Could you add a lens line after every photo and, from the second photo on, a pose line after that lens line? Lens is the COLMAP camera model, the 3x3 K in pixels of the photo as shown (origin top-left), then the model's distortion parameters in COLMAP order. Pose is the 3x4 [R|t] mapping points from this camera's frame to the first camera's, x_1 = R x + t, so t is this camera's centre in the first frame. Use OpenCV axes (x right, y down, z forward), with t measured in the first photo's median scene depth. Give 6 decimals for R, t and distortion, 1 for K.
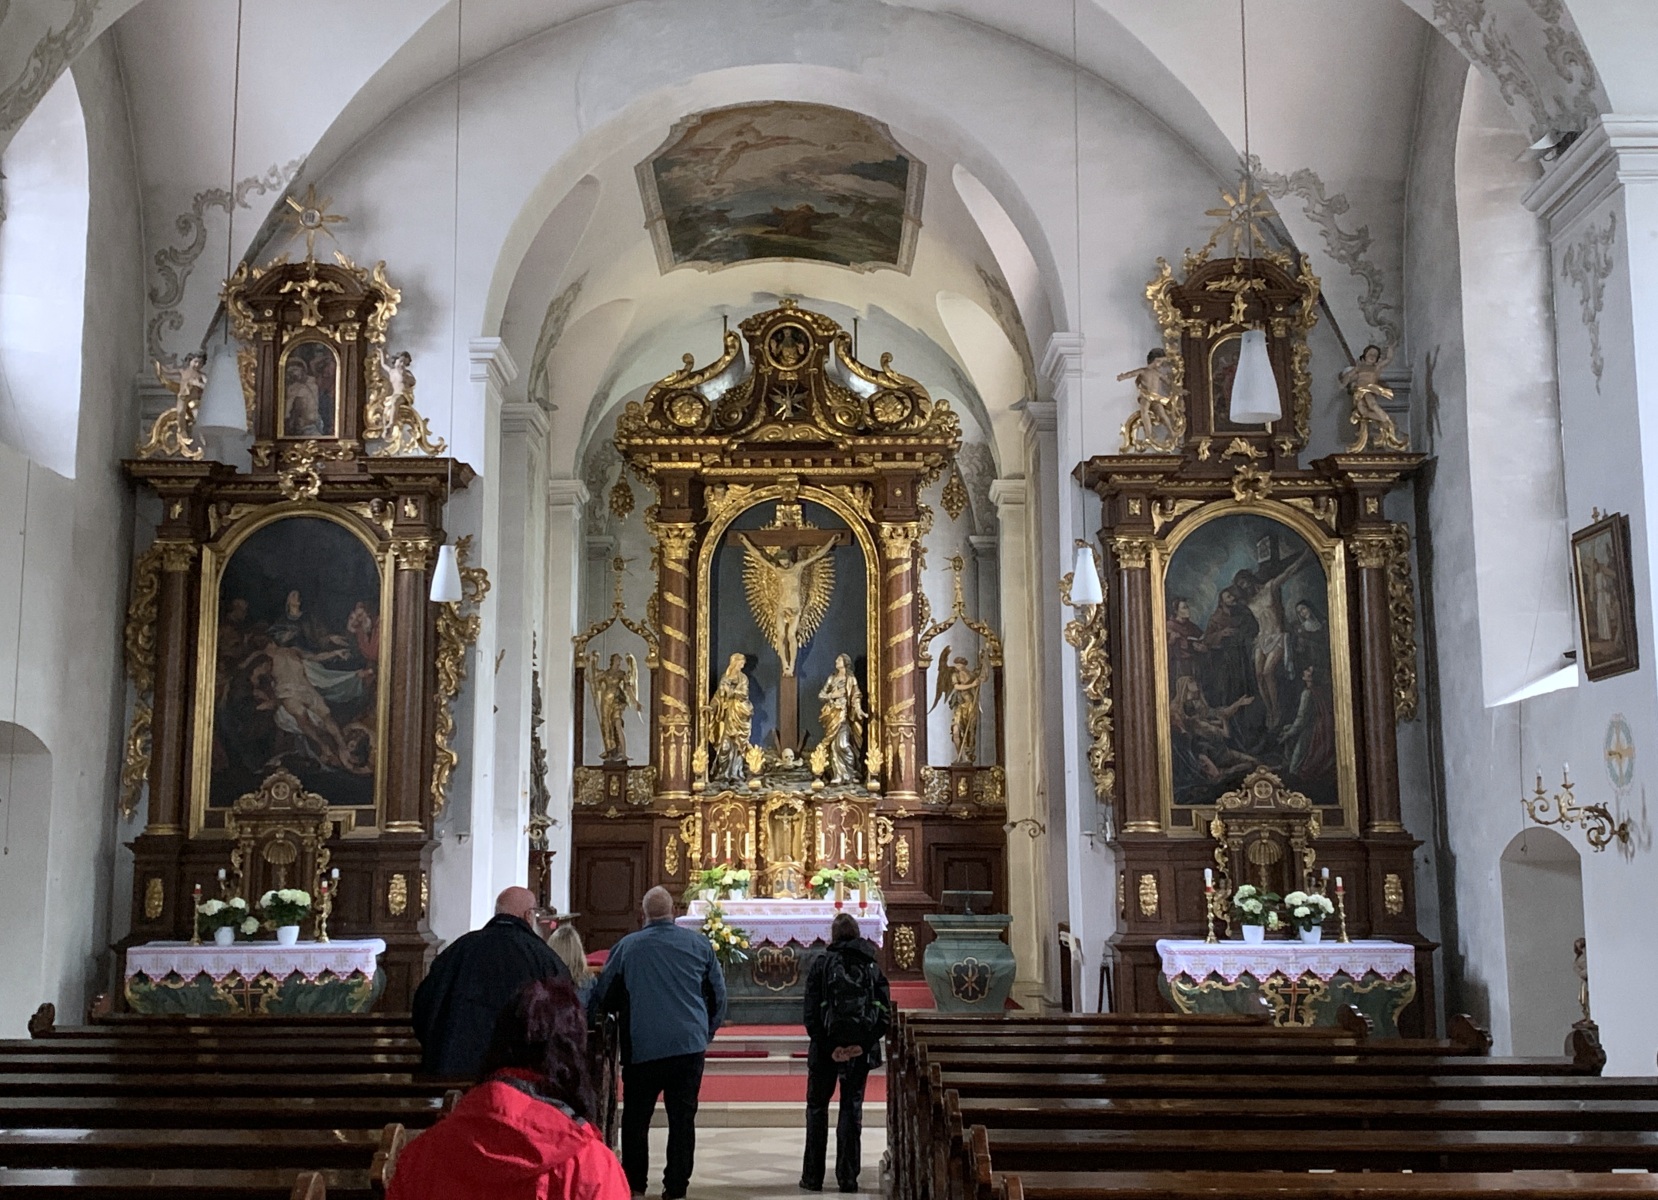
lens RADIAL K [[1976.0, 0, 831.6], [0, 1976.0, 592.3], [0, 0, 1]] dist [0.116675, 0.000000]
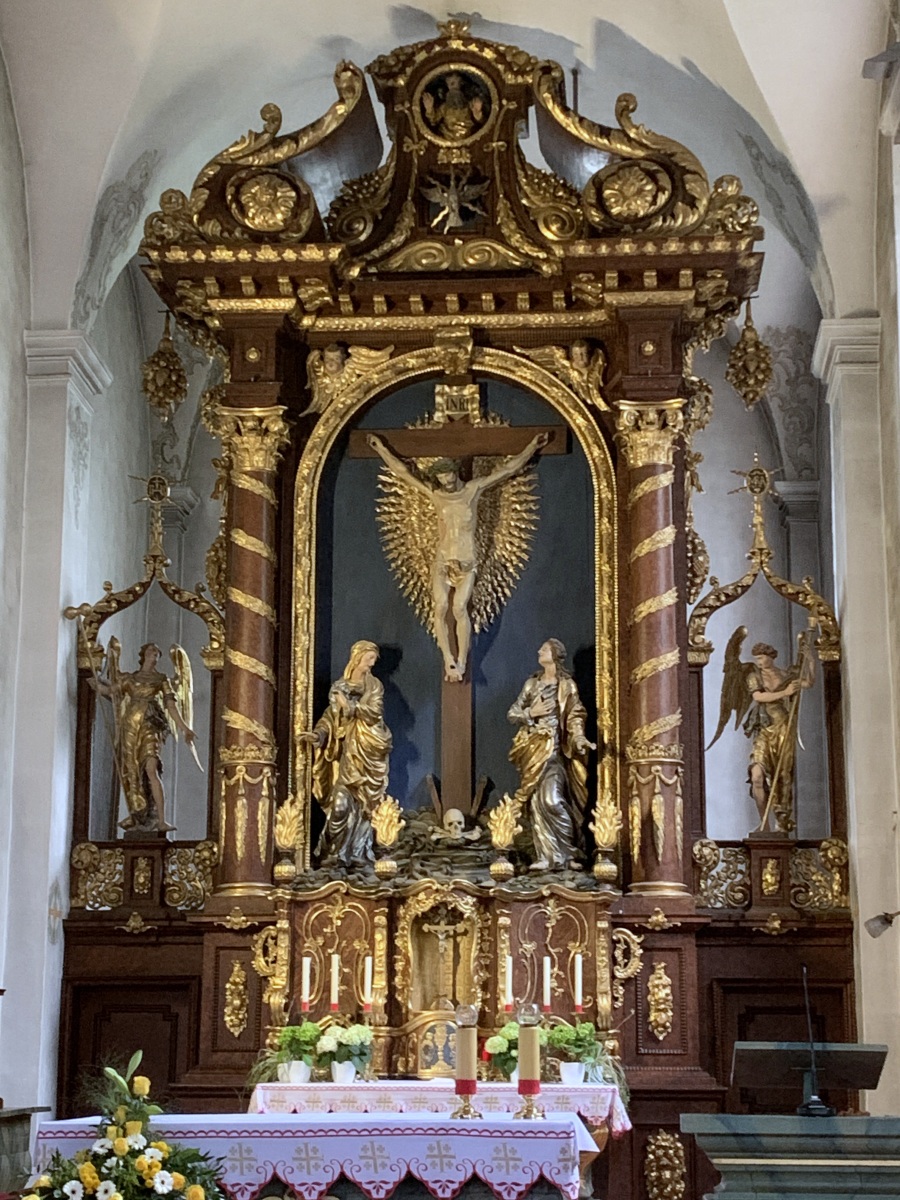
lens RADIAL K [[2635.0, 0, 446.7], [0, 2635.0, 603.9], [0, 0, 1]] dist [0.175494, 0.000000]
pose [[0.998653, -0.007738, -0.051307, 0.014603], [0.006356, 0.999614, -0.027043, 0.041458], [0.051497, 0.026680, 0.998317, 0.257318]]
